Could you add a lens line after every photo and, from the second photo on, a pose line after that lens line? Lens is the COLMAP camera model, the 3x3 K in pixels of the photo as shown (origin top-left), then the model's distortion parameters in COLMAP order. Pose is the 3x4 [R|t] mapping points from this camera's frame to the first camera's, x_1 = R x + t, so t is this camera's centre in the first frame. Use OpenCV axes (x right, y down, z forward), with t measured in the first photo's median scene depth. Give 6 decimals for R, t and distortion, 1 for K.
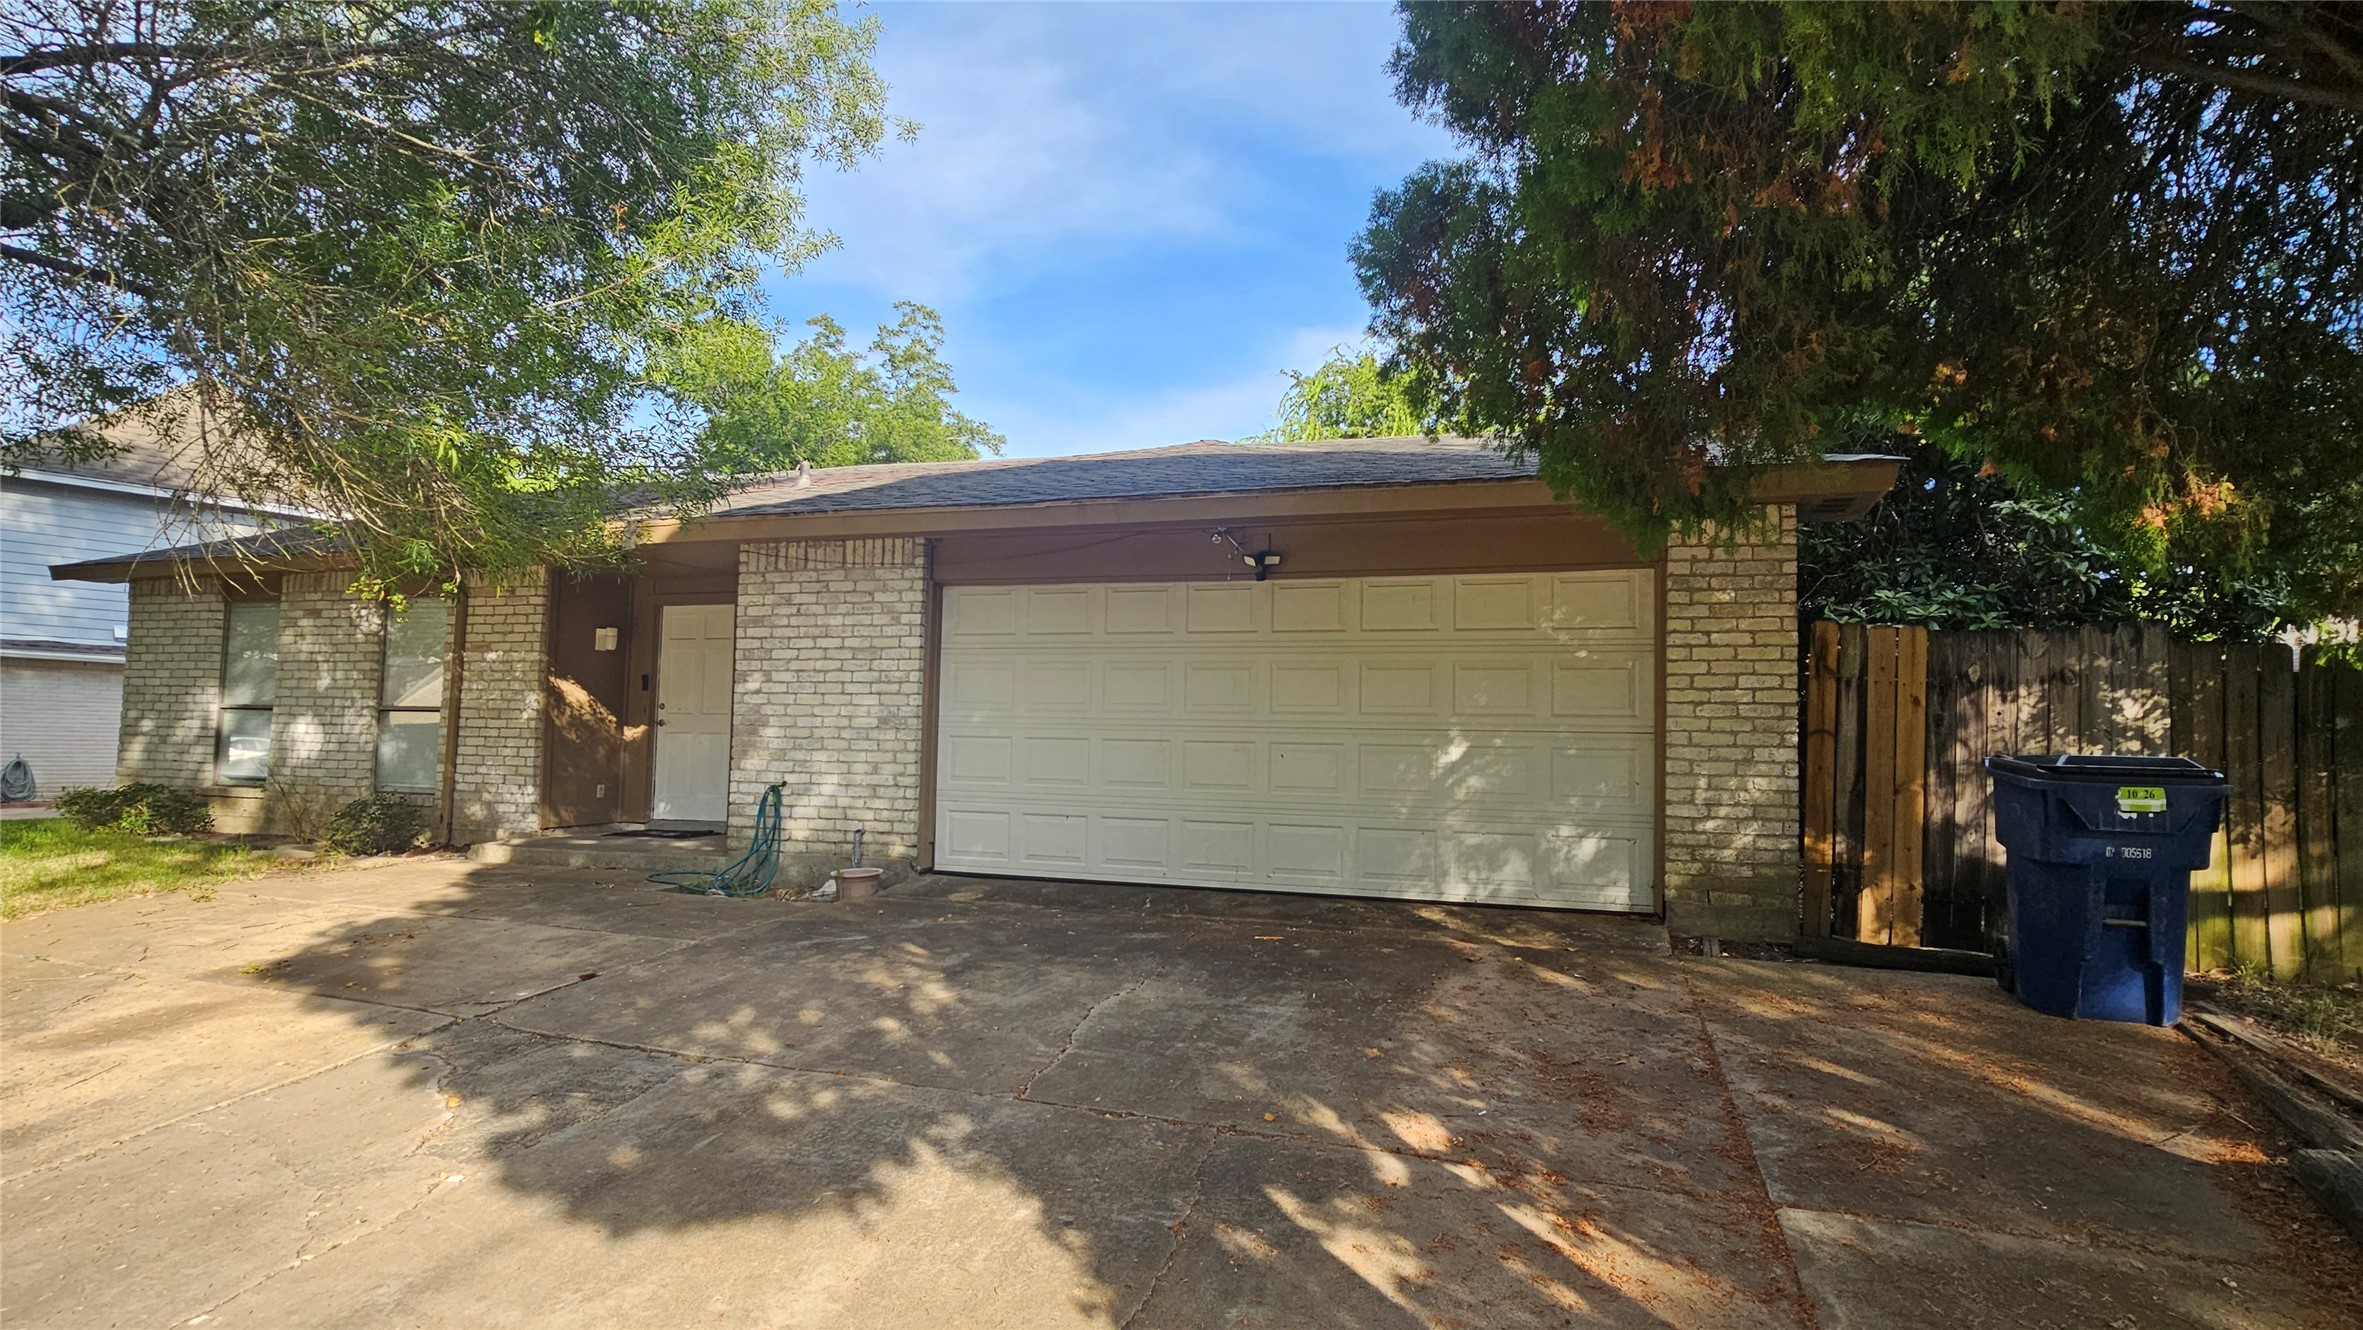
lens RADIAL K [[968.2, 0, 1264.1], [0, 968.2, 693.4], [0, 0, 1]] dist [-0.002248, 0.001332]
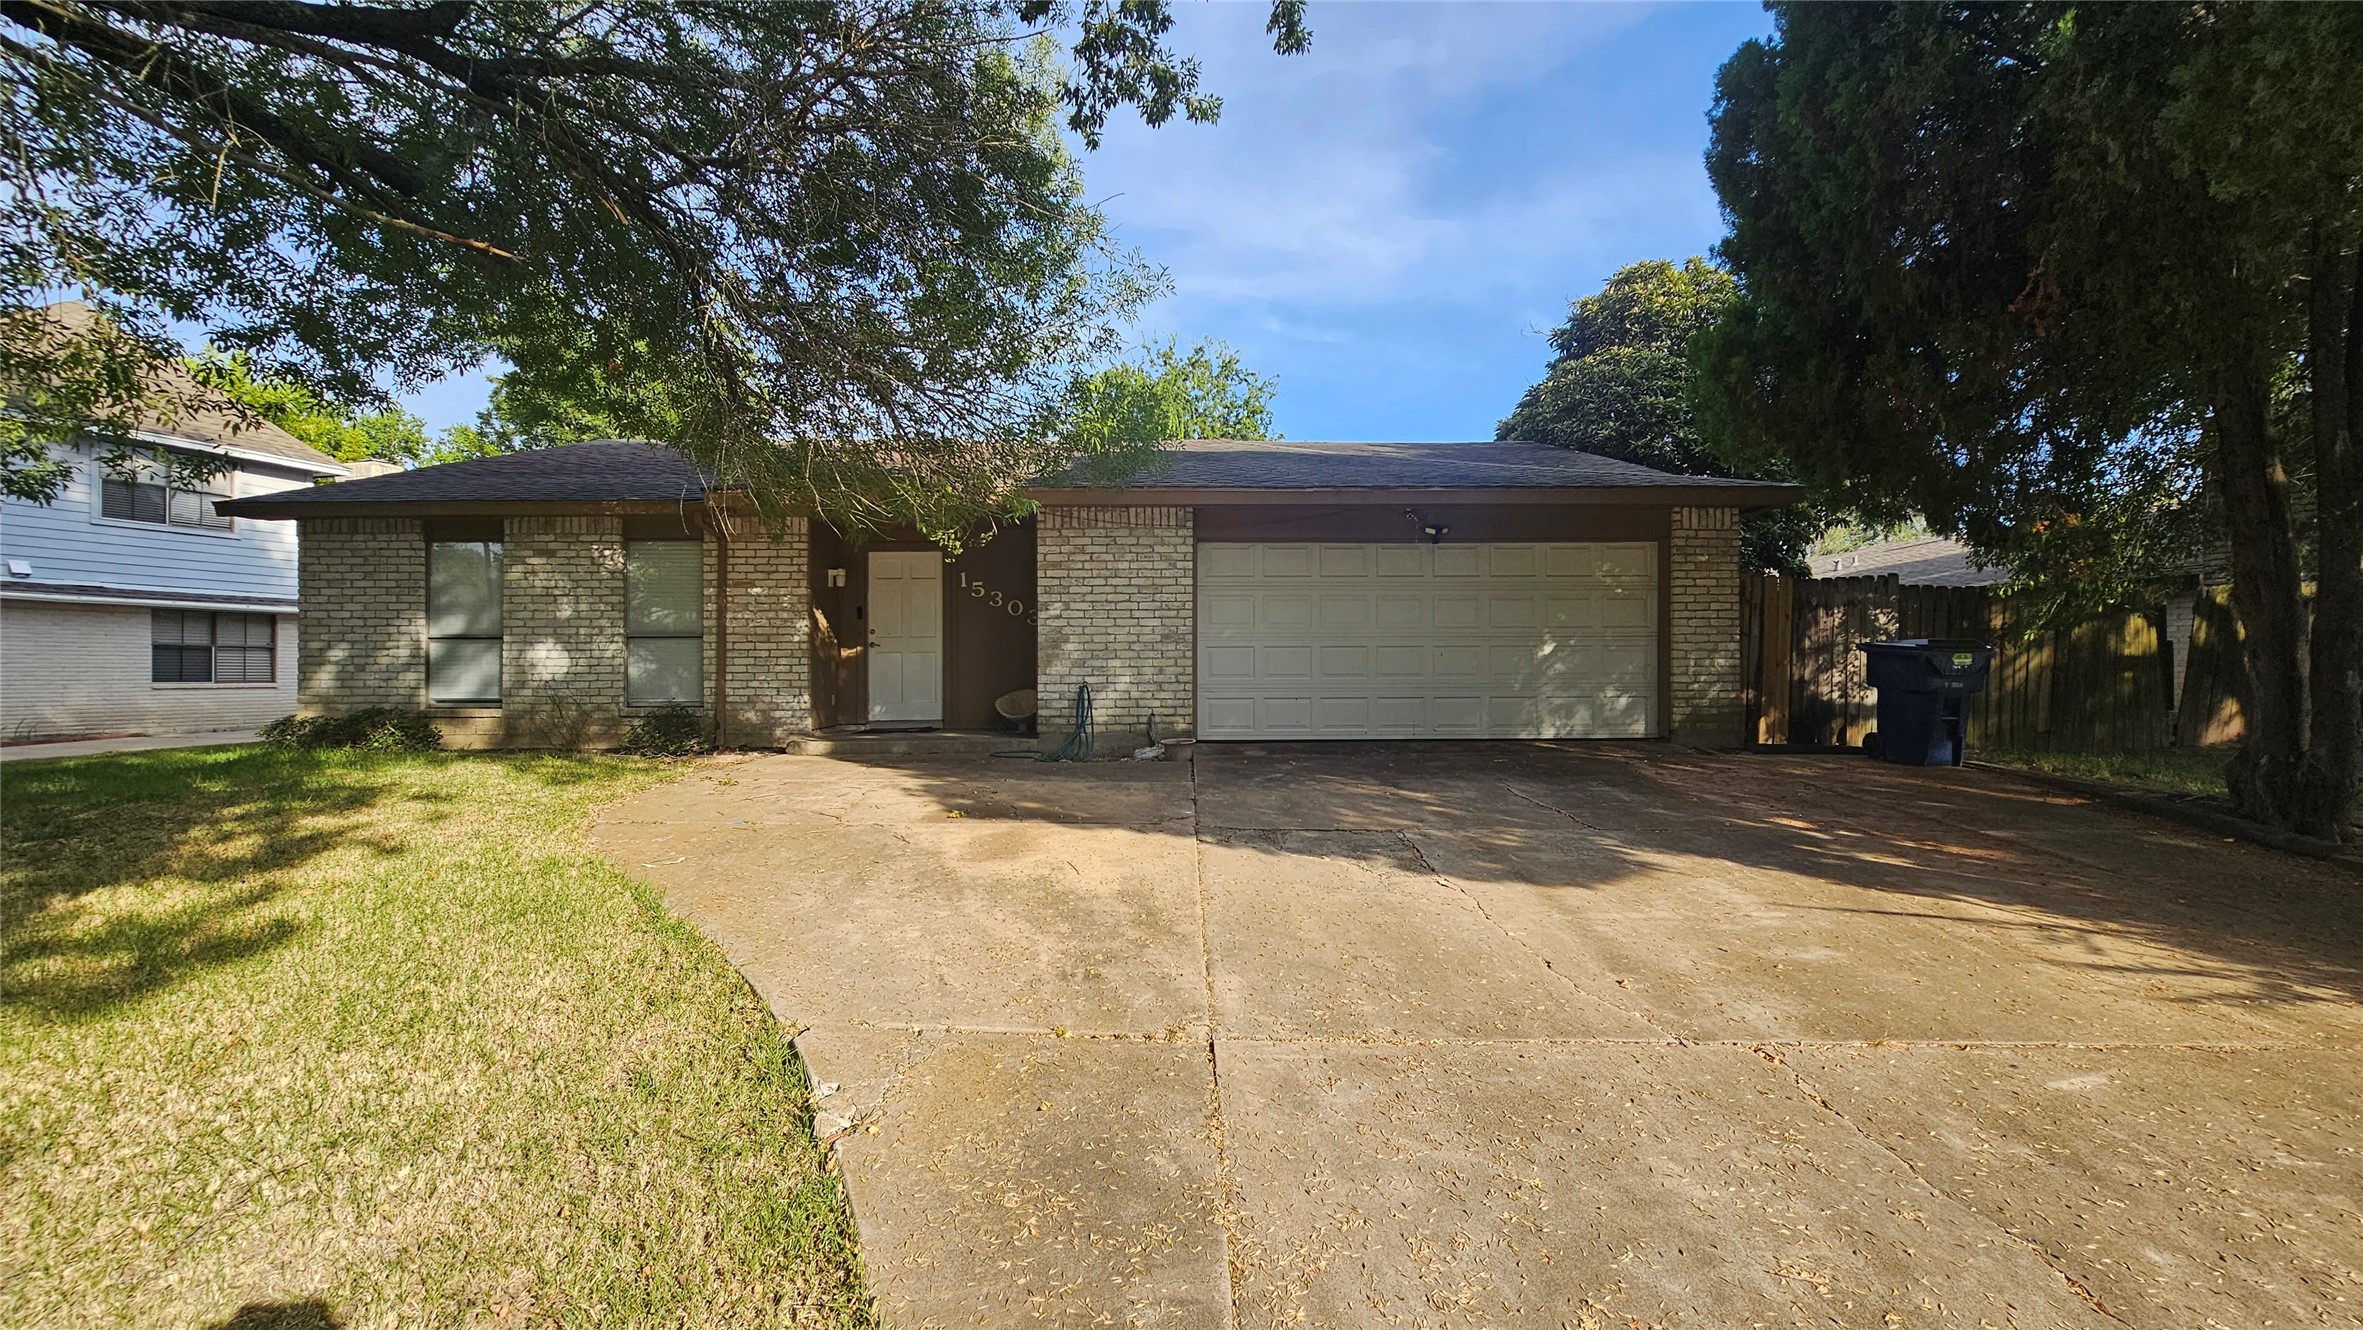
lens RADIAL K [[740.5, 0, 1183.9], [0, 740.5, 662.6], [0, 0, 1]] dist [0.000167, -0.000009]
pose [[0.964019, -0.022852, 0.264848, -0.662066], [0.009067, 0.998545, 0.053157, 0.008777], [-0.265678, -0.048843, 0.962824, -0.059649]]
